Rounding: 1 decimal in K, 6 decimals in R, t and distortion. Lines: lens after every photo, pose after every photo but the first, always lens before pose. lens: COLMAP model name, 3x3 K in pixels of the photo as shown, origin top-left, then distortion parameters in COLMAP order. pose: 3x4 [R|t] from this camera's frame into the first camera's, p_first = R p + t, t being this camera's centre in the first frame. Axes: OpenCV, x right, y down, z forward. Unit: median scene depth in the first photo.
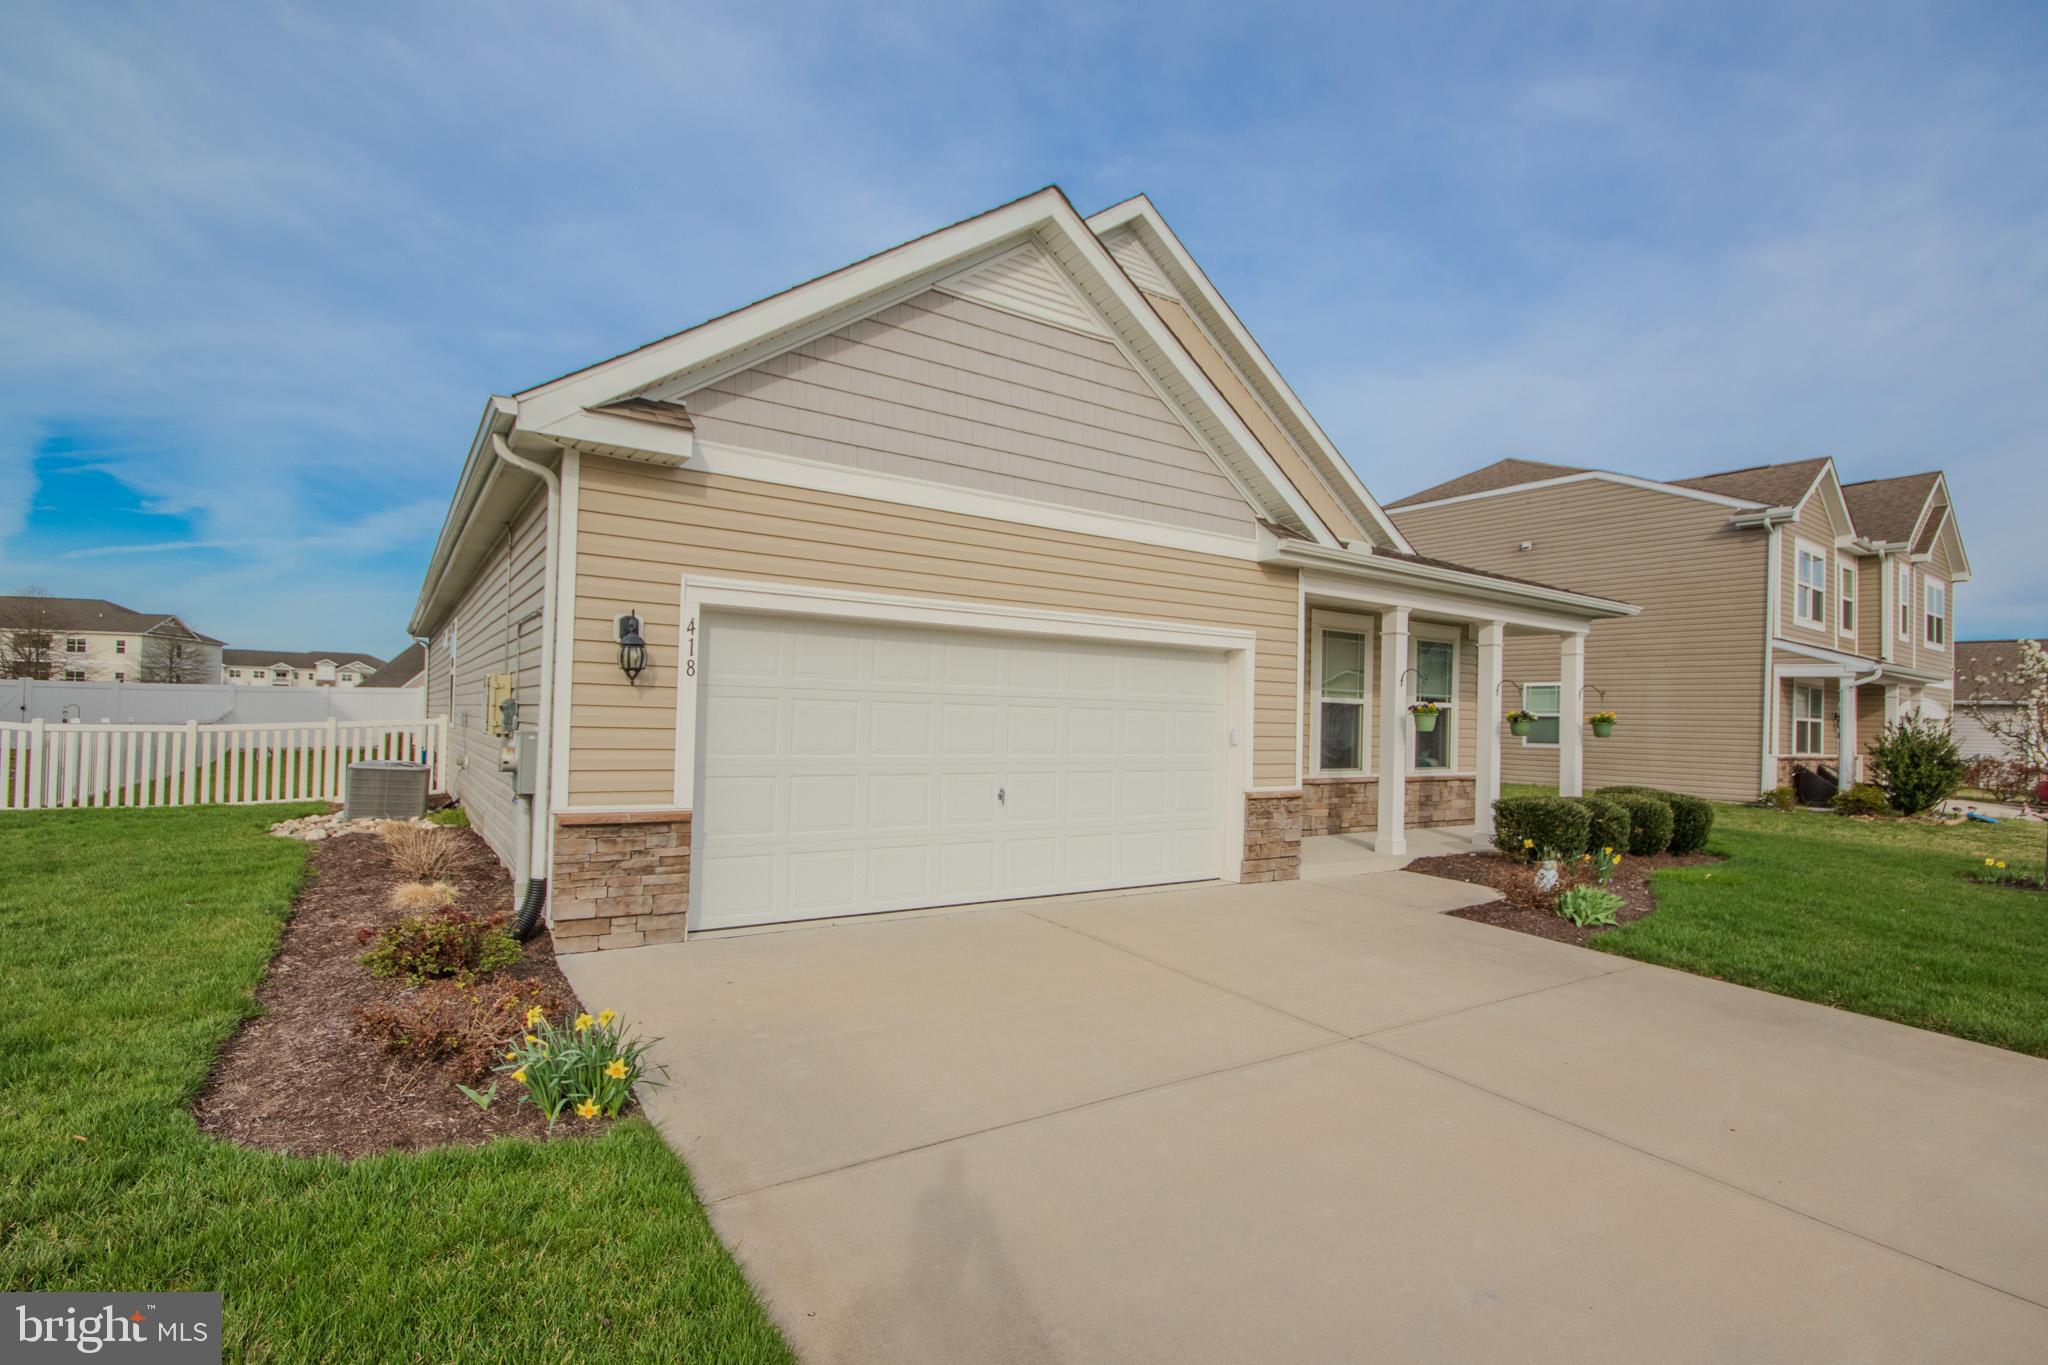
lens RADIAL K [[964.6, 0, 1028.3], [0, 964.6, 696.4], [0, 0, 1]] dist [0.002203, -0.004831]
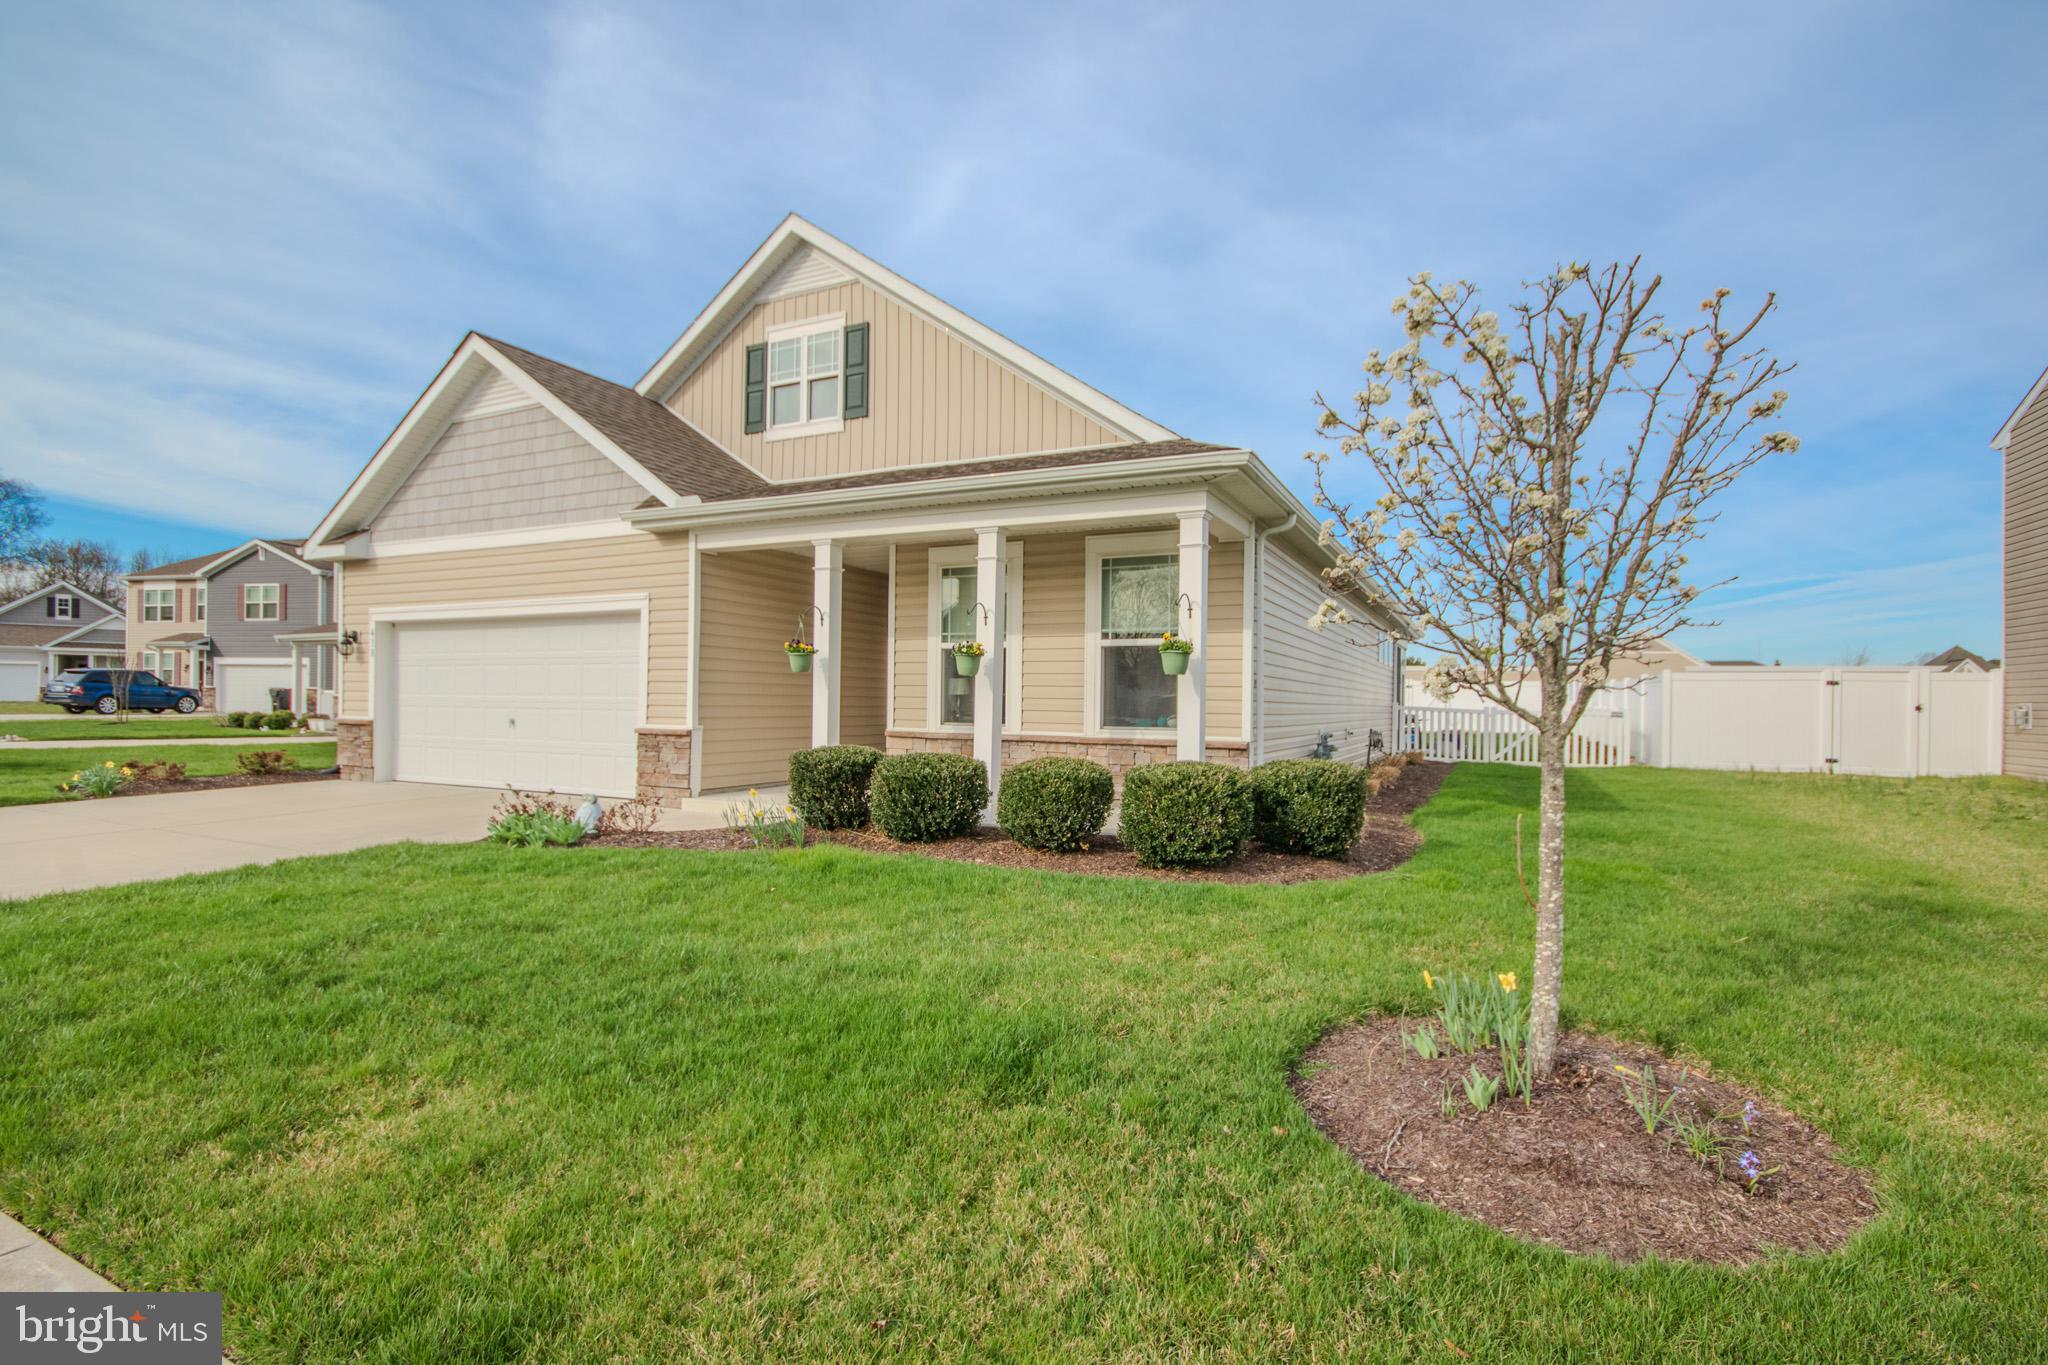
lens RADIAL K [[964.6, 0, 1030.7], [0, 964.6, 682.7], [0, 0, 1]] dist [0.002203, -0.004831]
pose [[0.495167, -0.035152, -0.868087, 1.516208], [0.021392, 0.999371, -0.028266, 0.088189], [0.868535, -0.004574, 0.495608, 0.834897]]
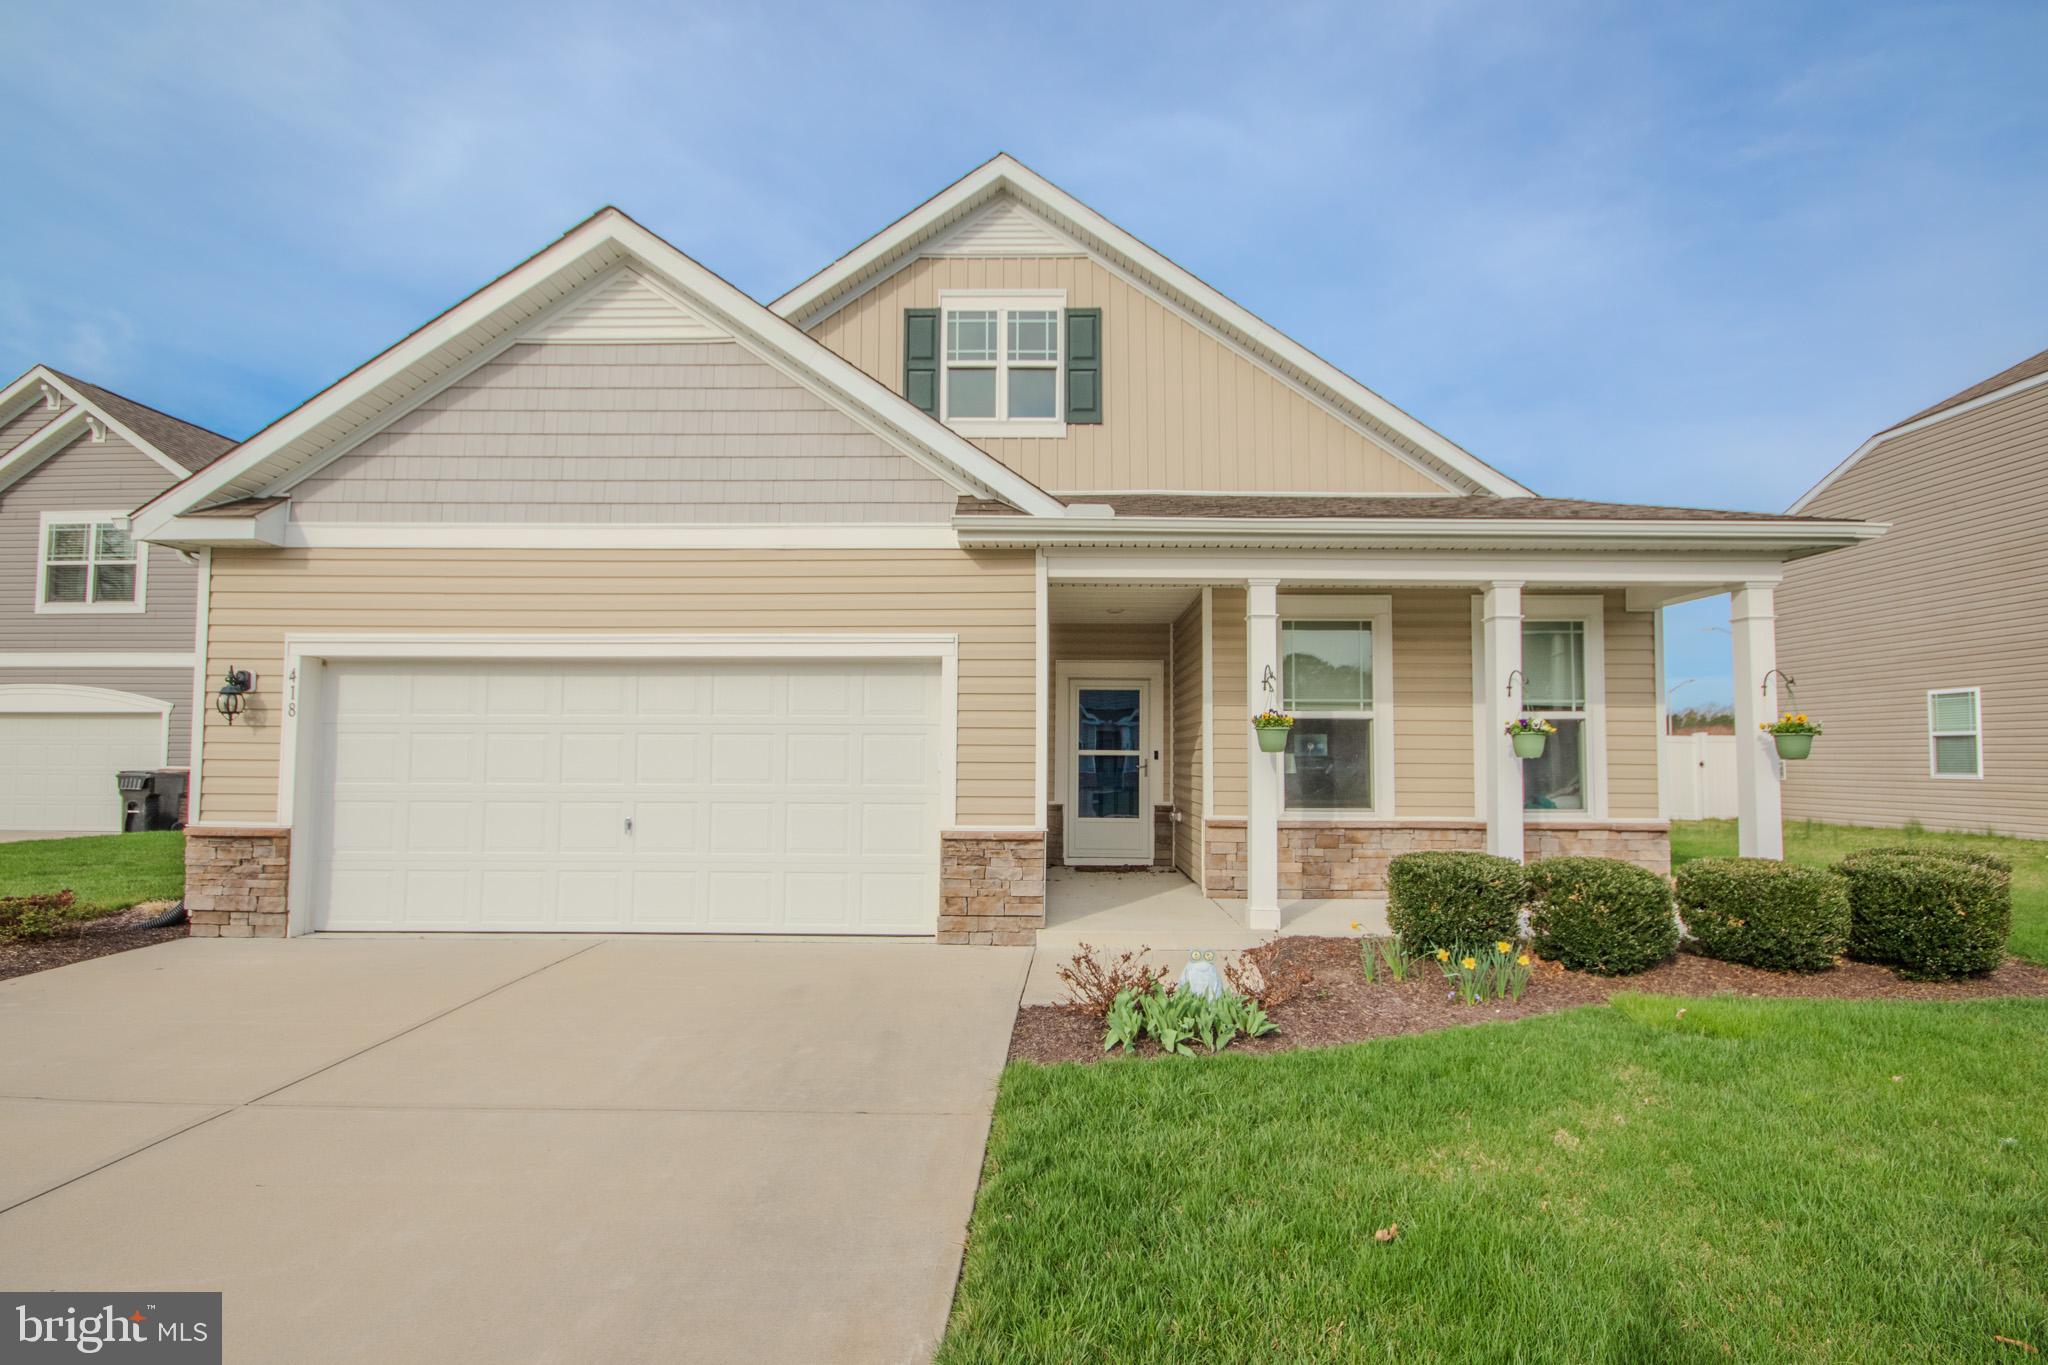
lens RADIAL K [[964.6, 0, 1037.2], [0, 964.6, 693.0], [0, 0, 1]] dist [0.002203, -0.004831]
pose [[0.818896, -0.055868, -0.571216, 0.768493], [0.029123, 0.998014, -0.055861, 0.030948], [0.573202, 0.029109, 0.818897, 0.377907]]
